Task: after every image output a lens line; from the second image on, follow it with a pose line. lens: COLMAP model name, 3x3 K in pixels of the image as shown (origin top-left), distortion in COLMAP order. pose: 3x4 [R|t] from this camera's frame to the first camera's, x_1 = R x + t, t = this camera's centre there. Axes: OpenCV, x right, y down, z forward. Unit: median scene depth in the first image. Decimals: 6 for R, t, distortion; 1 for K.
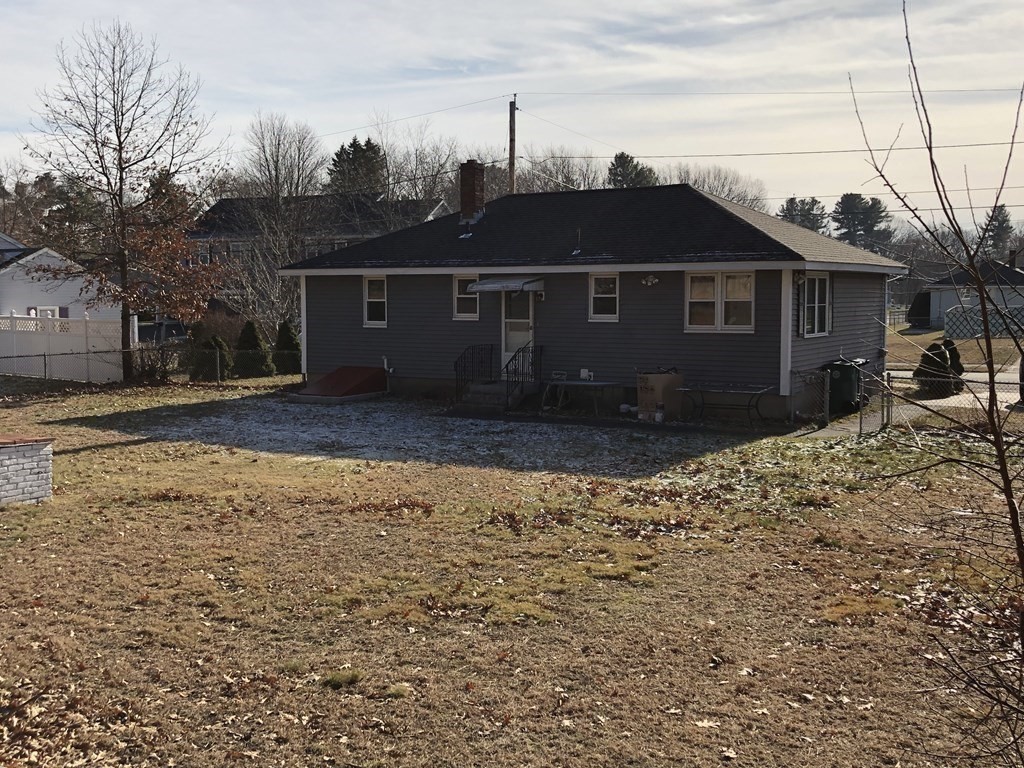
lens RADIAL K [[1121.2, 0, 515.4], [0, 1121.2, 383.9], [0, 0, 1]] dist [0.048839, -0.166194]
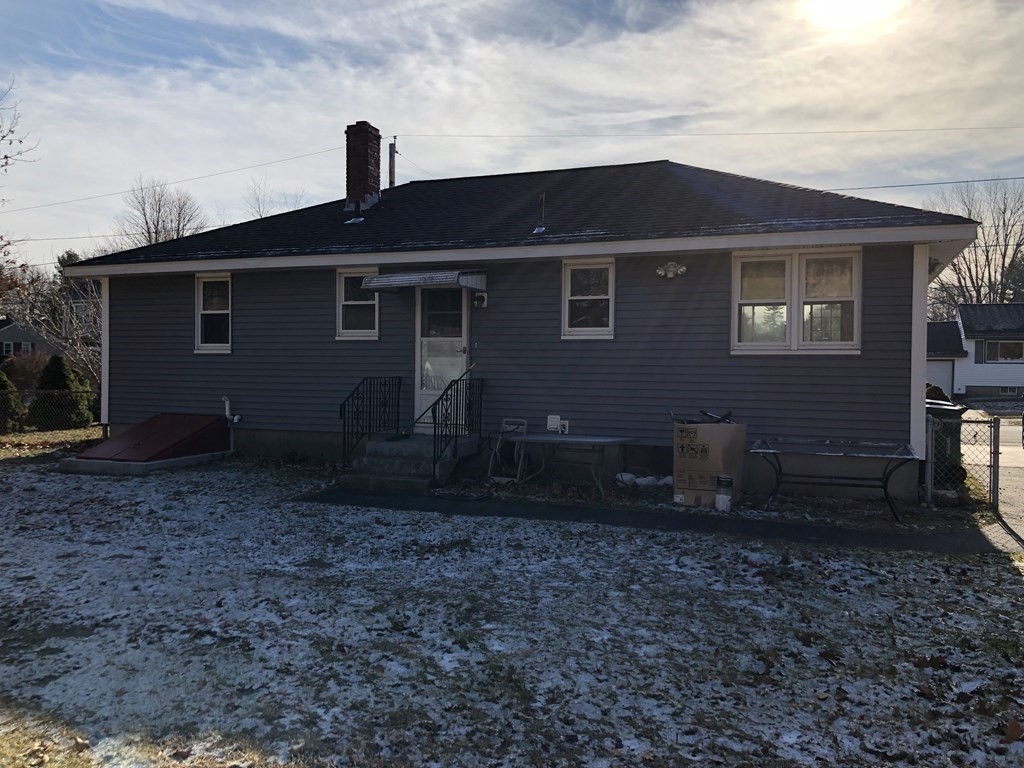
lens RADIAL K [[834.2, 0, 512.0], [0, 834.2, 384.0], [0, 0, 1]] dist [0.045664, -0.003939]
pose [[0.986232, 0.005356, 0.165278, -0.037070], [0.003899, 0.998444, -0.055625, -0.004948], [-0.165319, 0.055504, 0.984677, 0.537318]]
